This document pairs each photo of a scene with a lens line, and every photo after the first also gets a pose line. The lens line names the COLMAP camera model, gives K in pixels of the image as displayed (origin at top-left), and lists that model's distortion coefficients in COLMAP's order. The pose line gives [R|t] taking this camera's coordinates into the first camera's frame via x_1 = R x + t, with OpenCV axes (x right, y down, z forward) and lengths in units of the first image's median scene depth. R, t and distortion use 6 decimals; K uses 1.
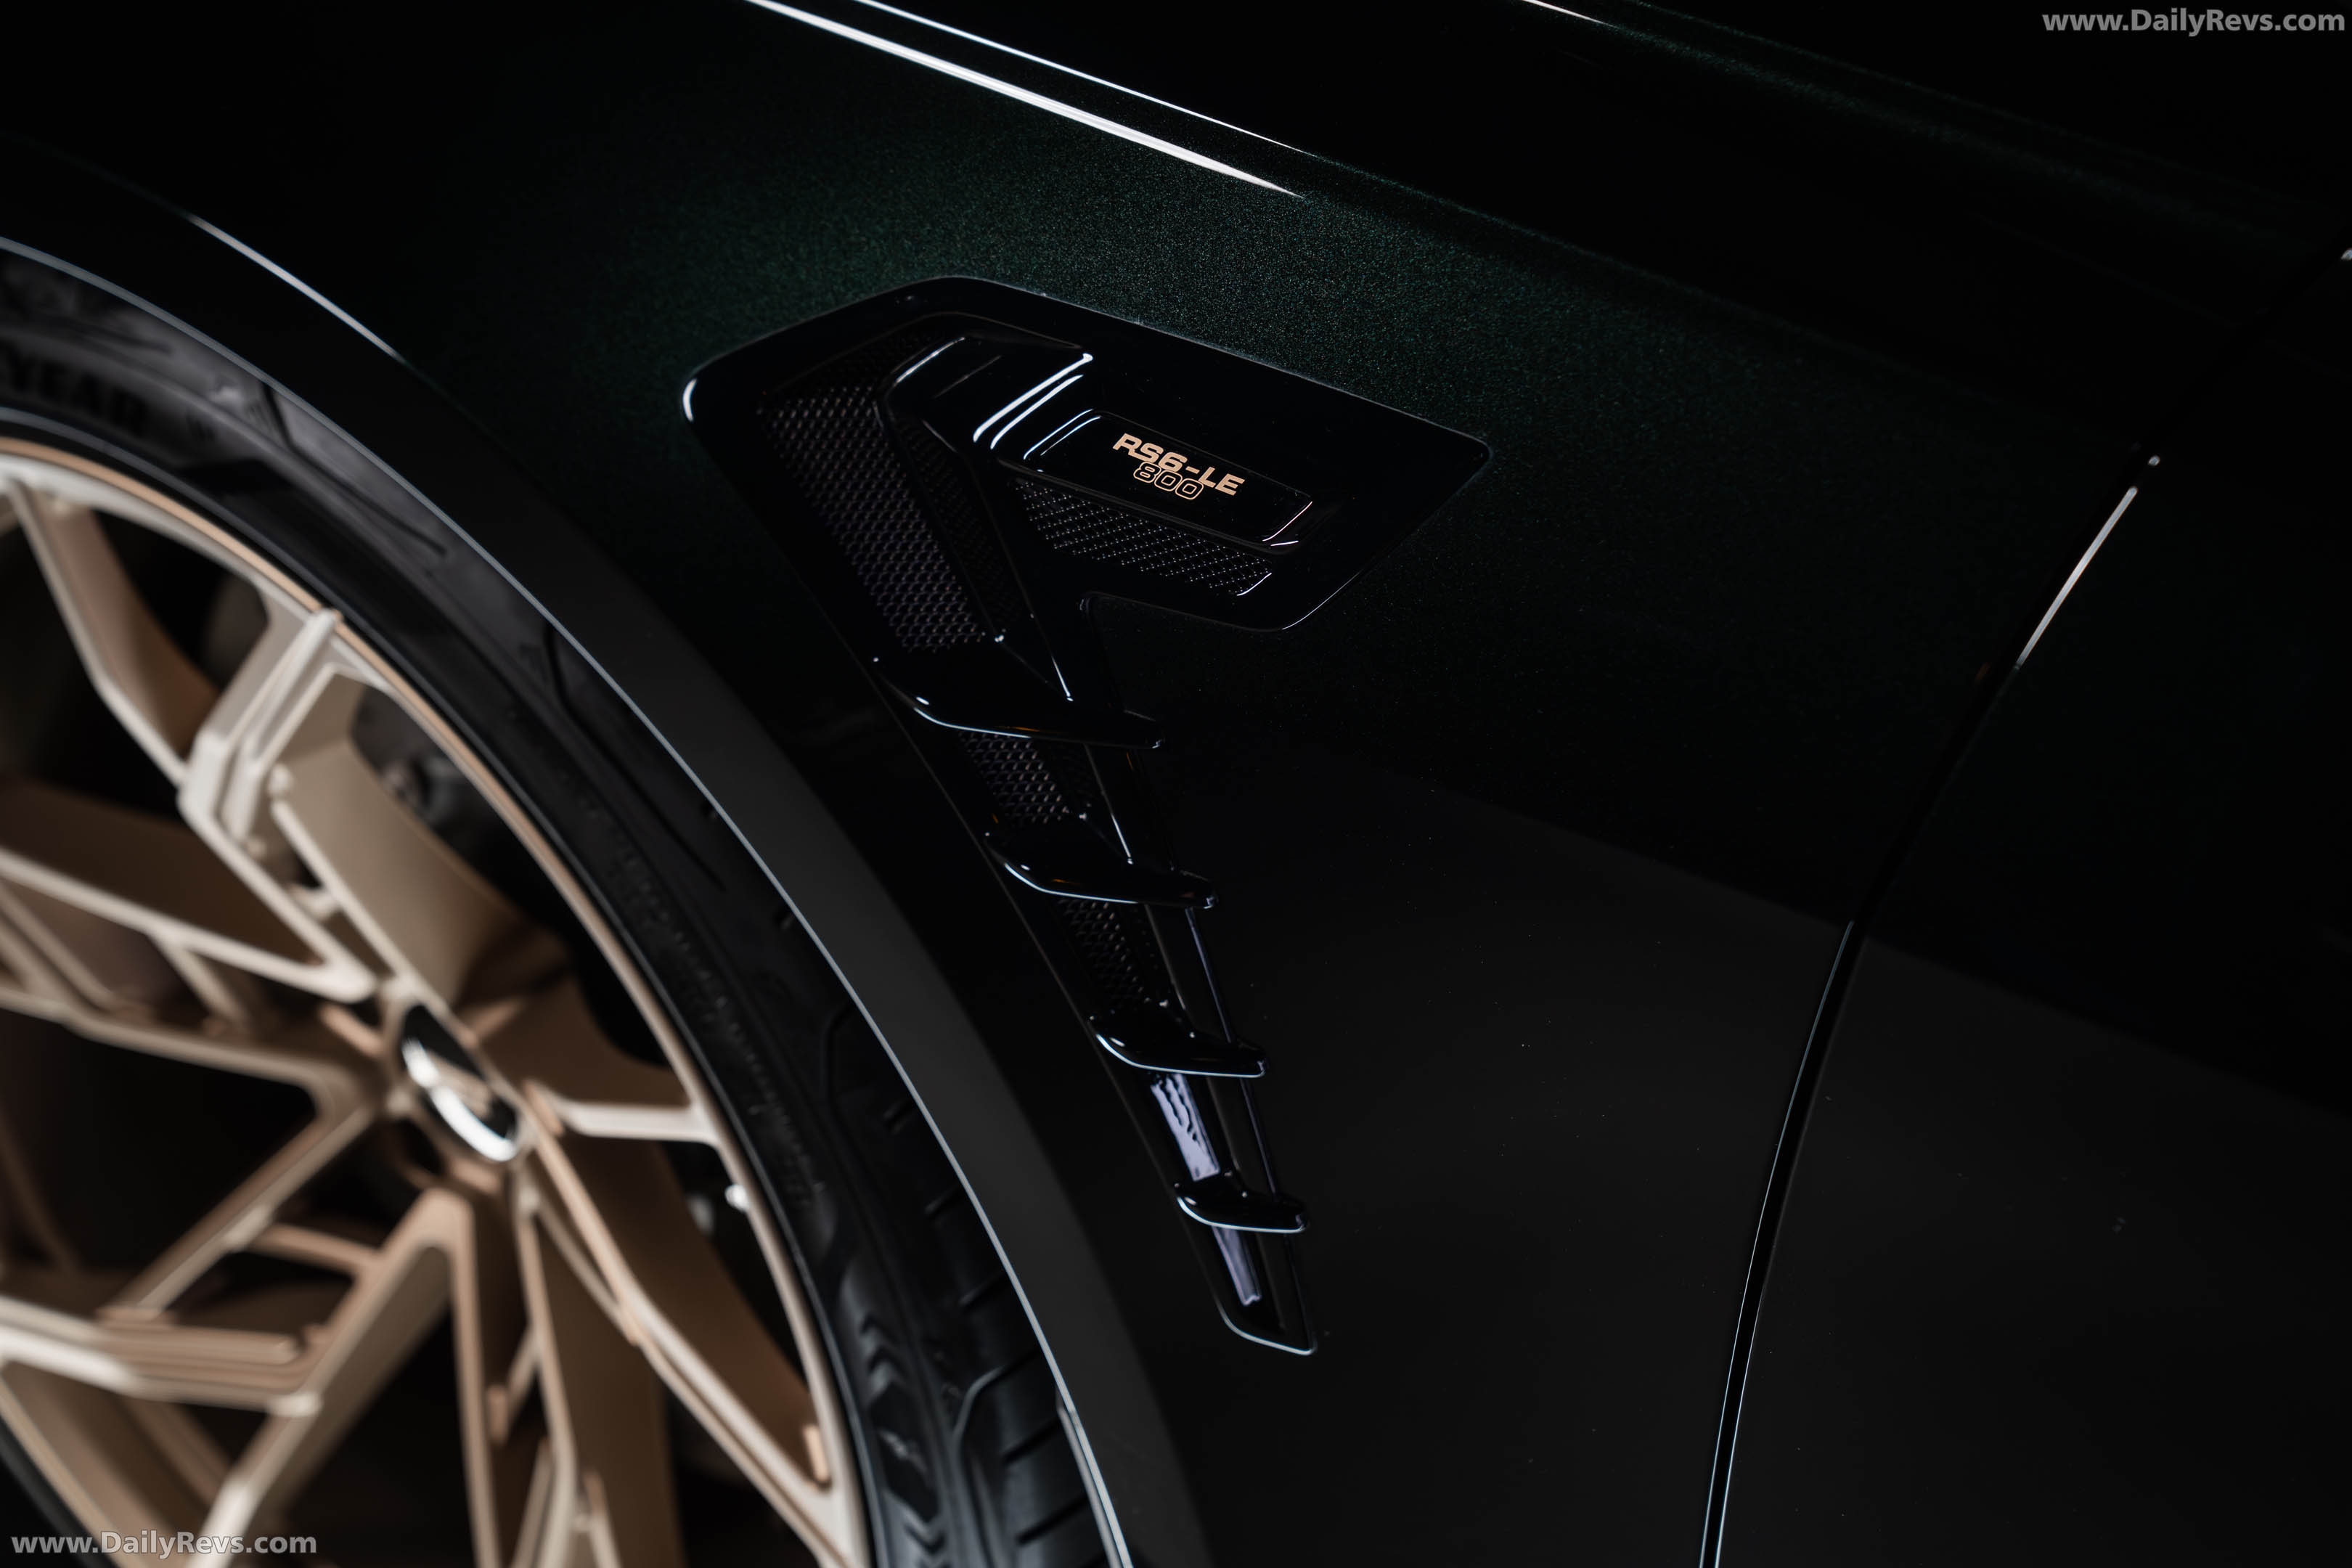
lens RADIAL K [[3666.5, 0, 1189.2], [0, 3666.5, 781.8], [0, 0, 1]] dist [-0.001653, 0.000000]
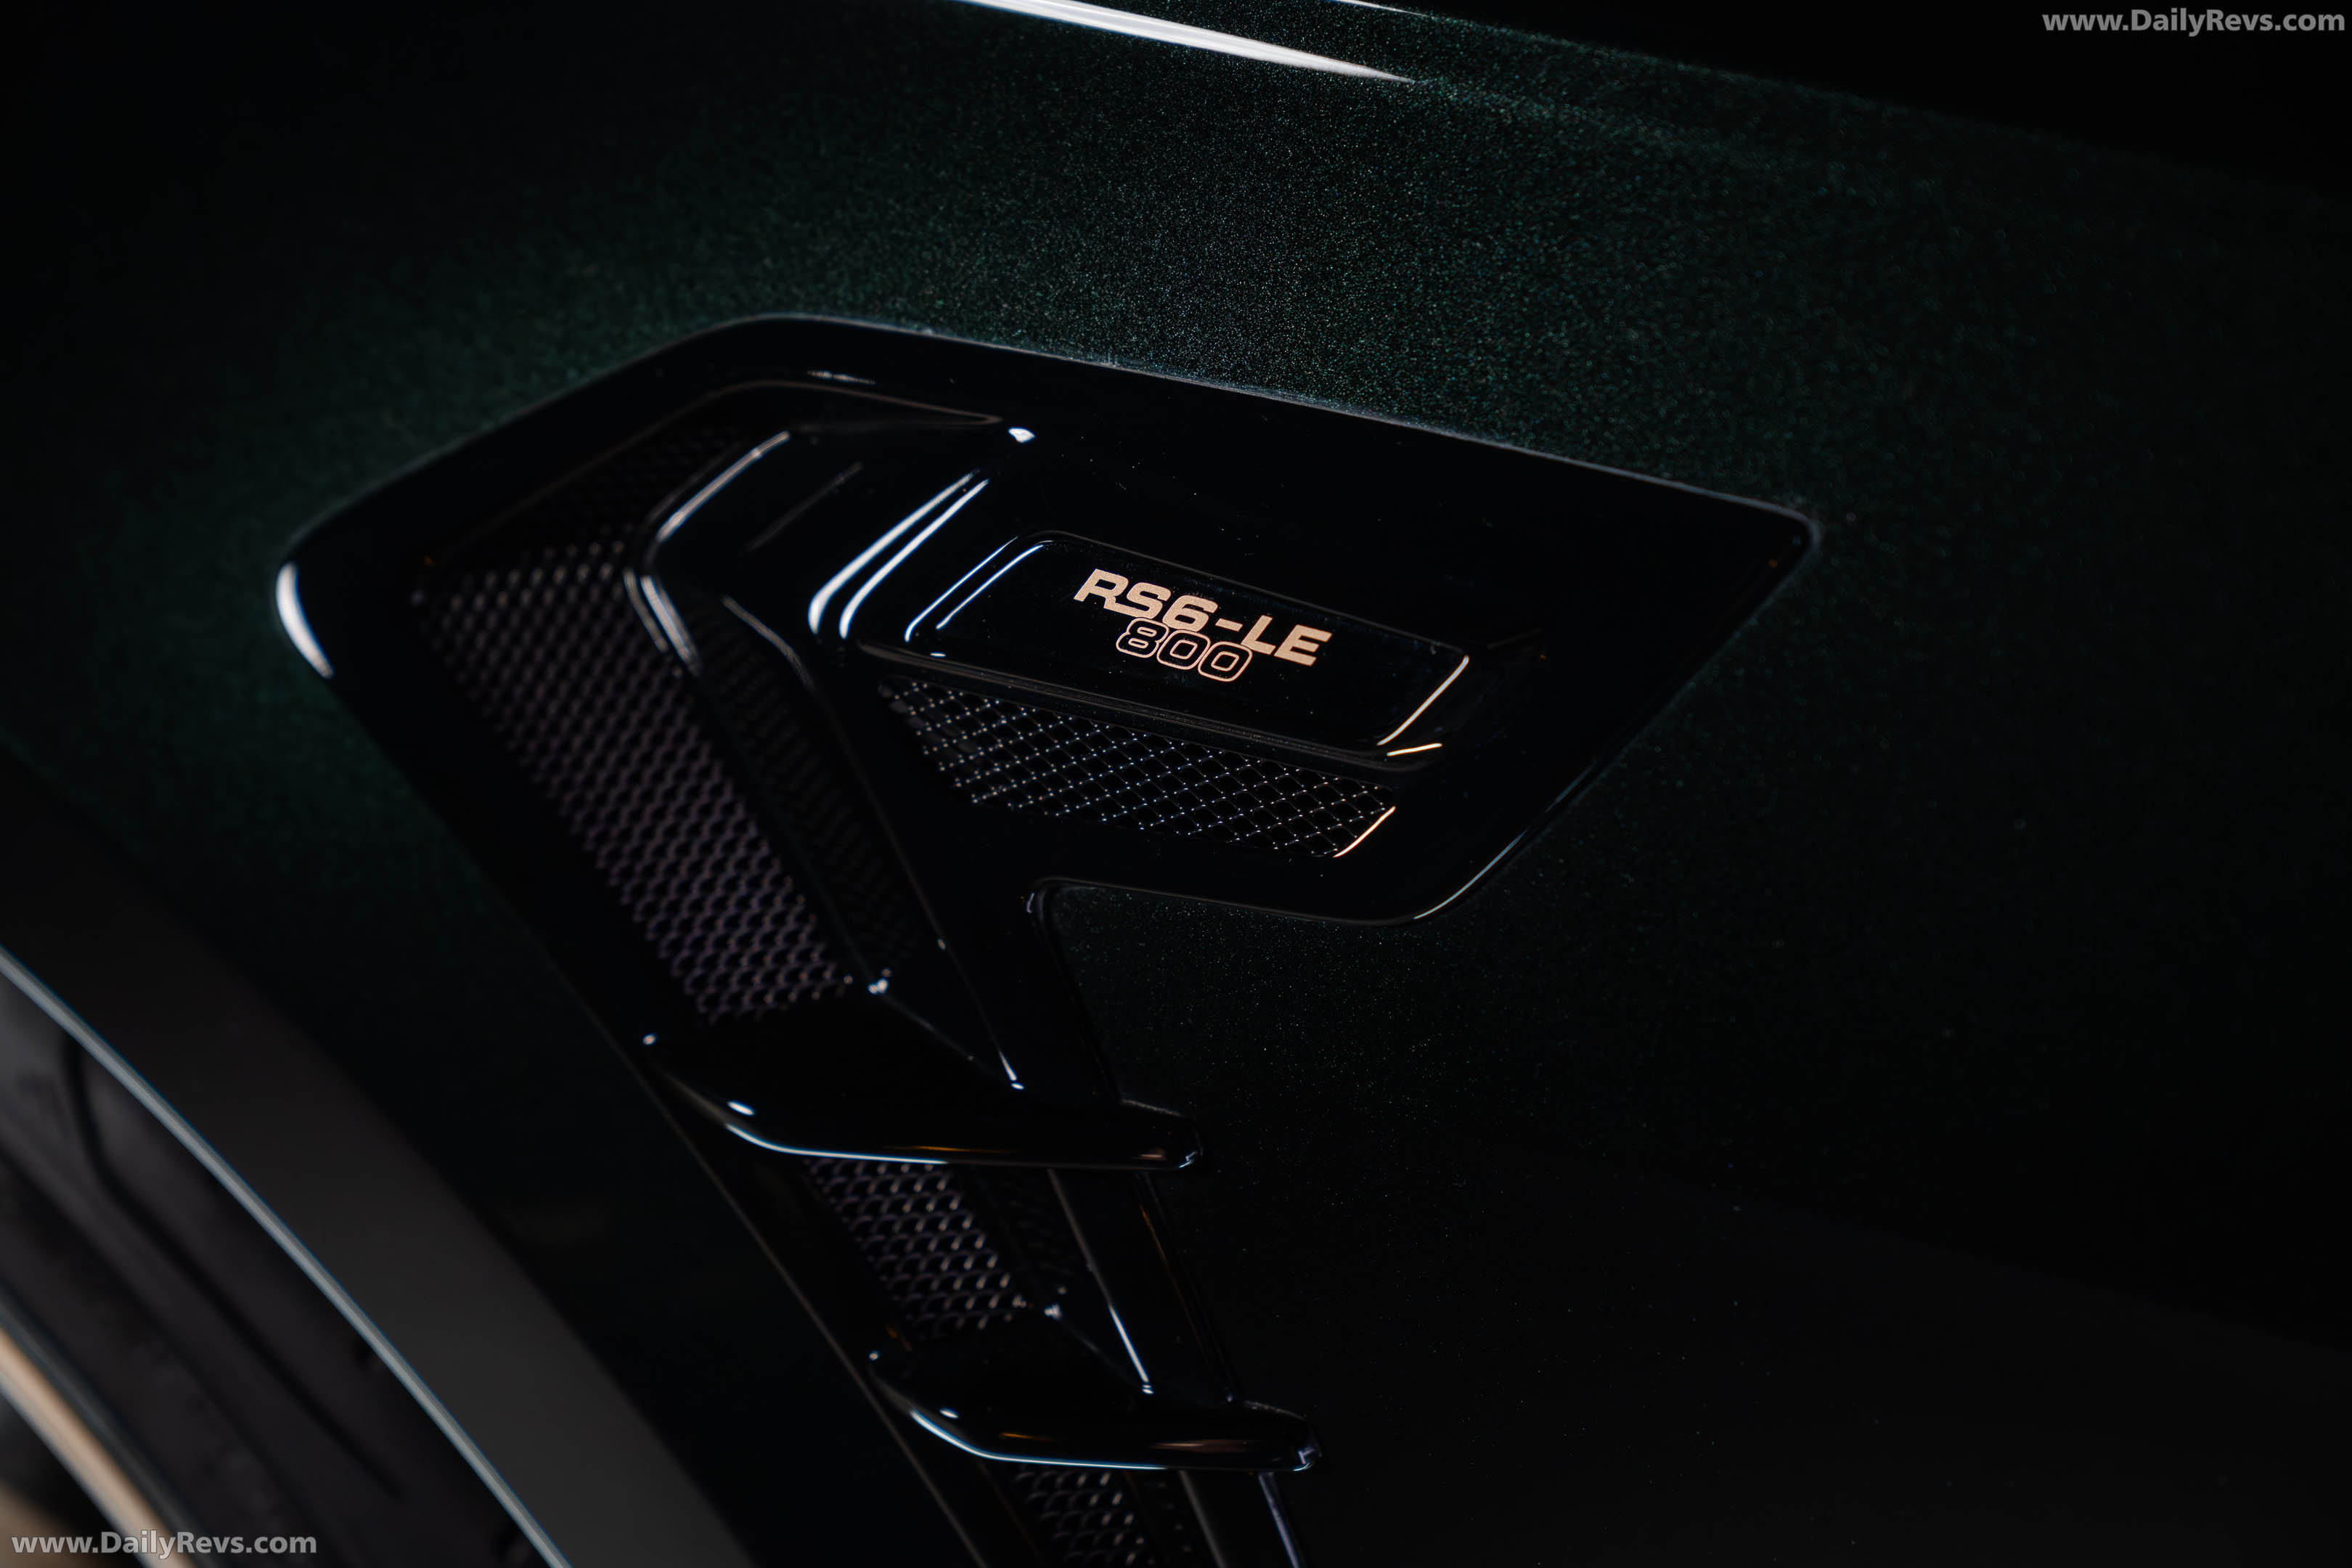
lens RADIAL K [[4858.9, 0, 1158.7], [0, 4858.9, 783.4], [0, 0, 1]] dist [-0.029586, 0.000000]
pose [[0.998369, -0.056477, 0.008326, -0.015250], [0.057072, 0.990800, -0.122713, 0.020897], [-0.001319, 0.122988, 0.992407, 0.293928]]
